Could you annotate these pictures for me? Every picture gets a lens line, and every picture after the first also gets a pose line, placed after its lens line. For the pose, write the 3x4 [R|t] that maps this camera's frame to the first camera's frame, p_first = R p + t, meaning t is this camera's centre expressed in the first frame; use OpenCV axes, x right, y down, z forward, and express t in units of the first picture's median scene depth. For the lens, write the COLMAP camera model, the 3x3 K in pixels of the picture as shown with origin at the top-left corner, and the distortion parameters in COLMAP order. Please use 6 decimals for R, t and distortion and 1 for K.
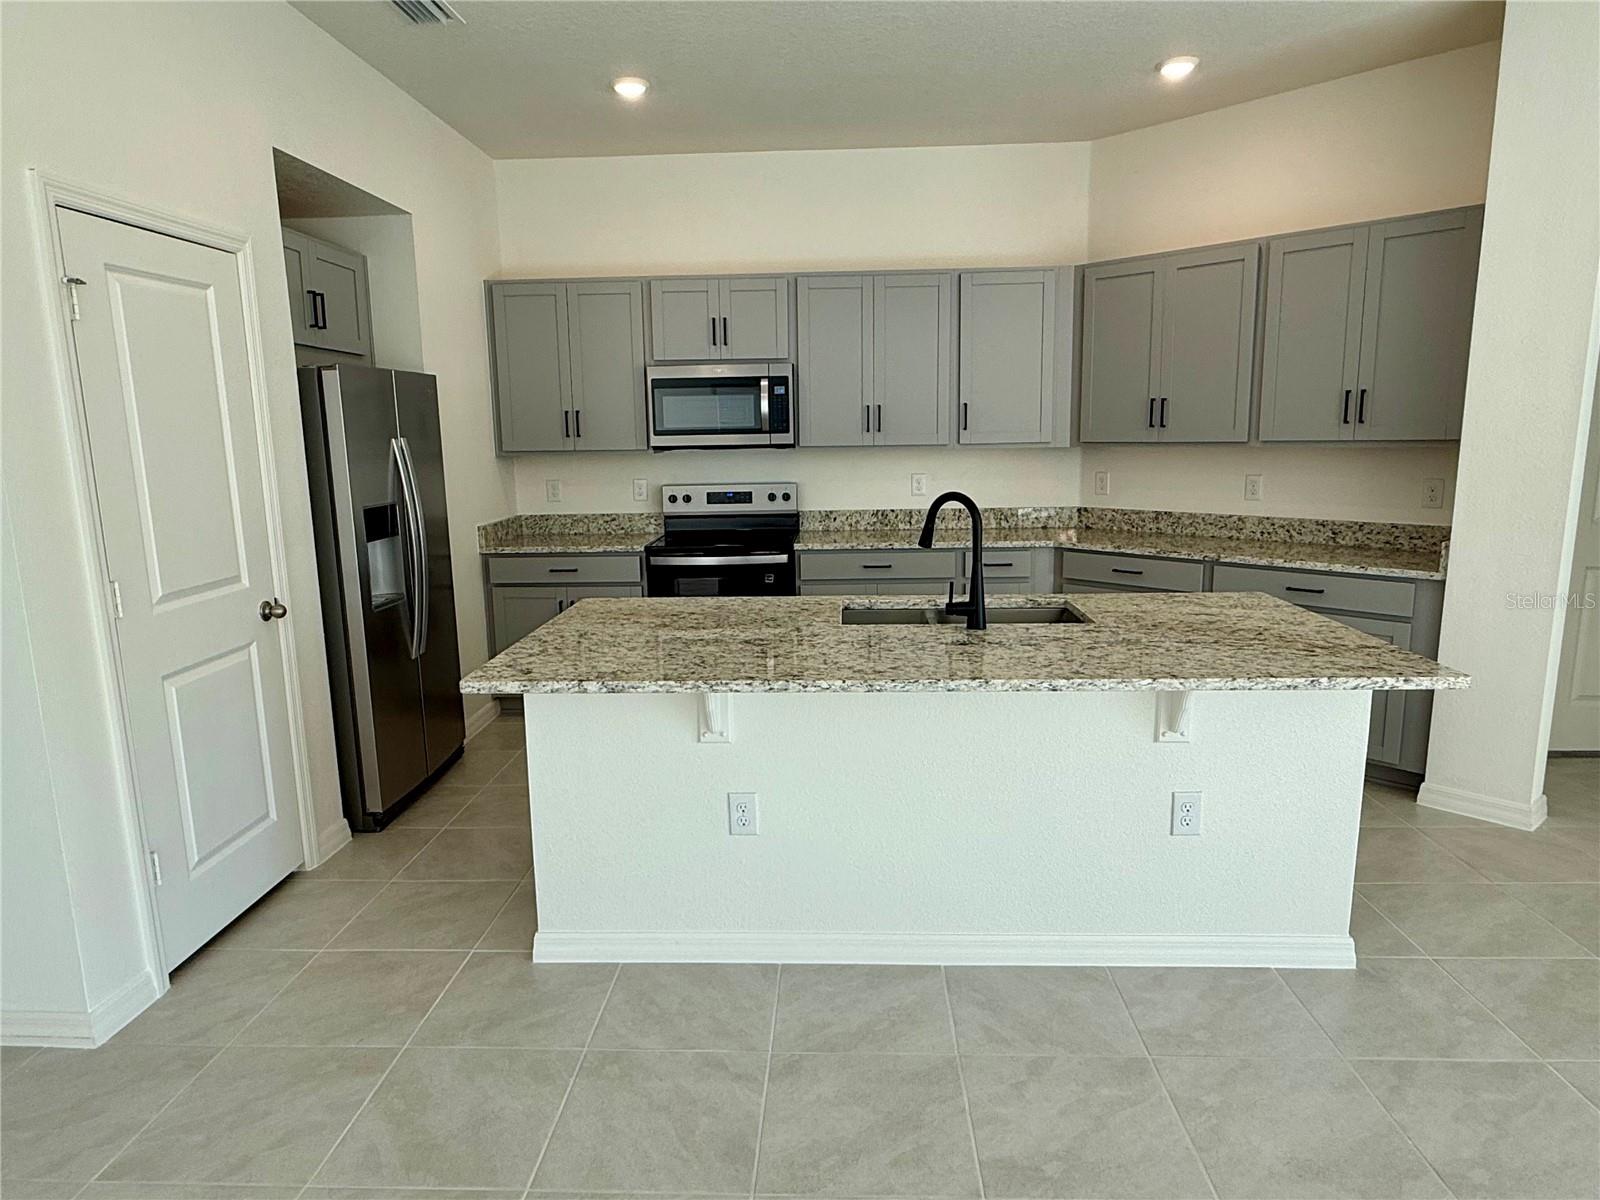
lens RADIAL K [[986.5, 0, 799.0], [0, 986.5, 599.8], [0, 0, 1]] dist [-0.001482, -0.000755]
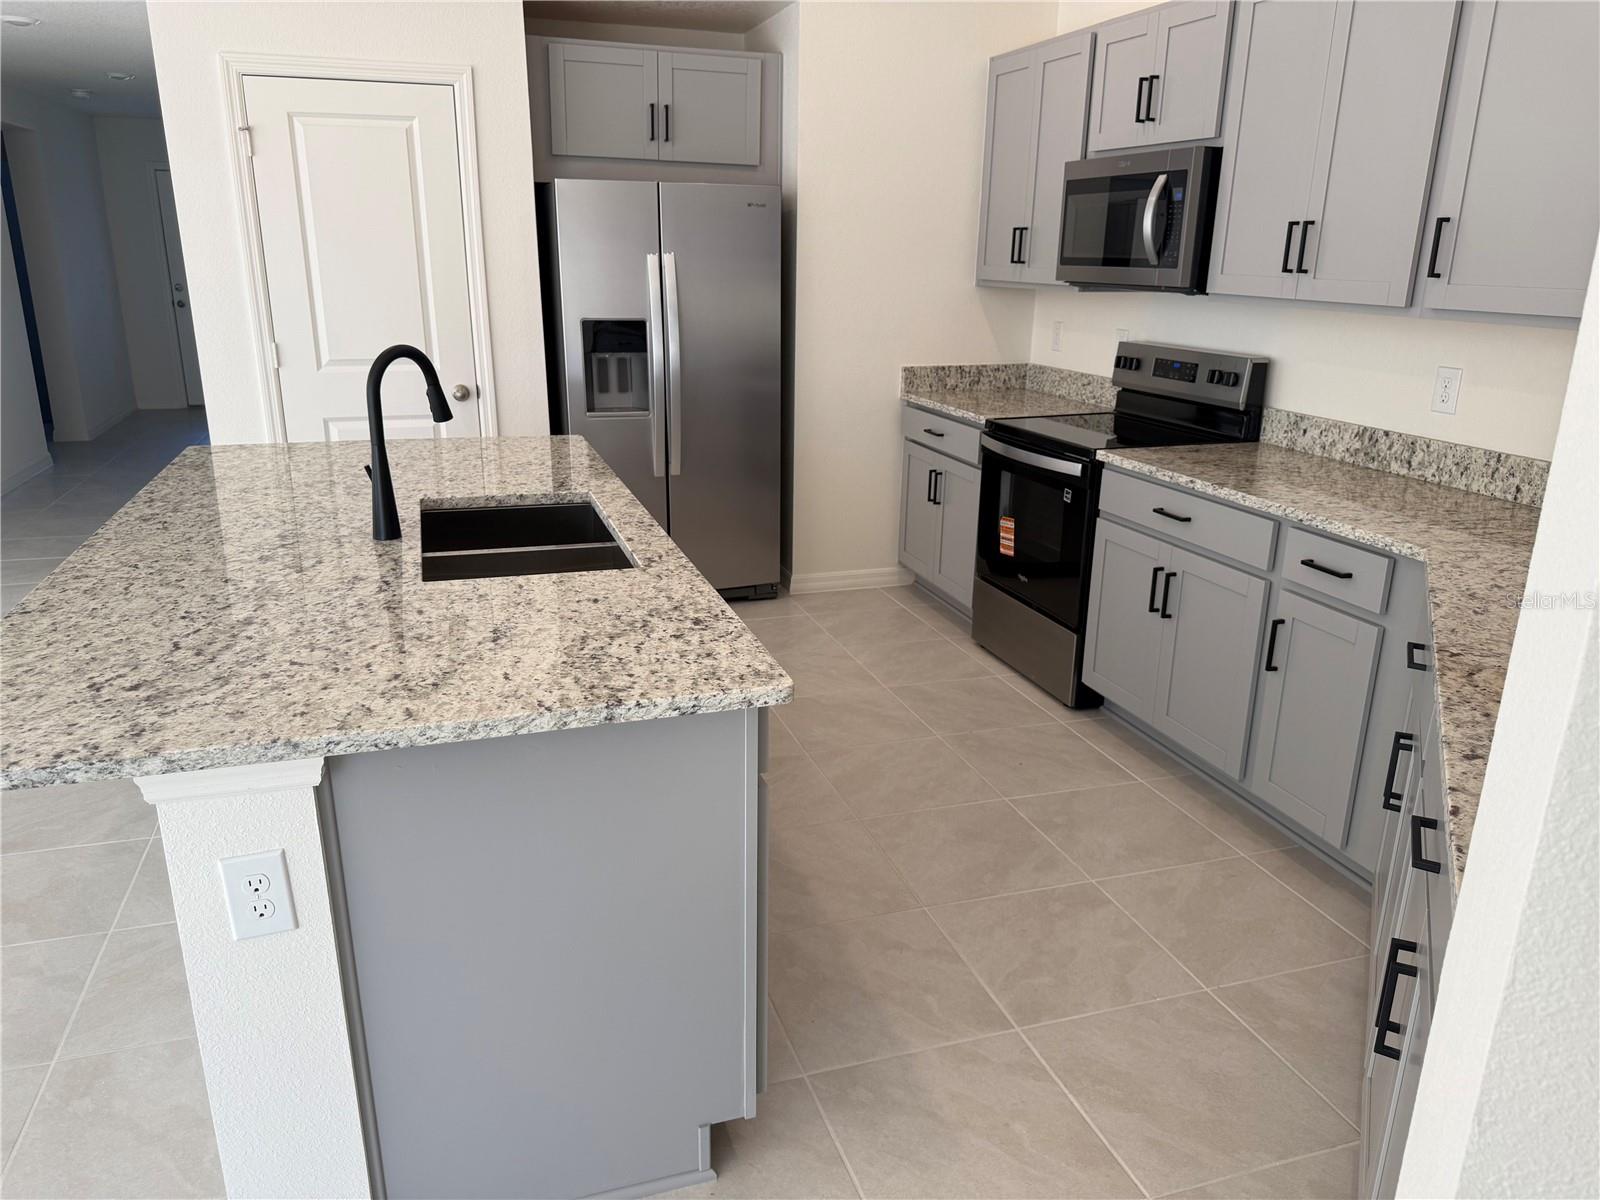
lens RADIAL K [[1138.9, 0, 798.0], [0, 1138.9, 603.7], [0, 0, 1]] dist [0.037490, -0.007506]
pose [[0.352648, 0.300675, -0.886134, 0.552748], [-0.183452, 0.950809, 0.249613, -0.100860], [0.917597, 0.074538, 0.390460, 0.498168]]
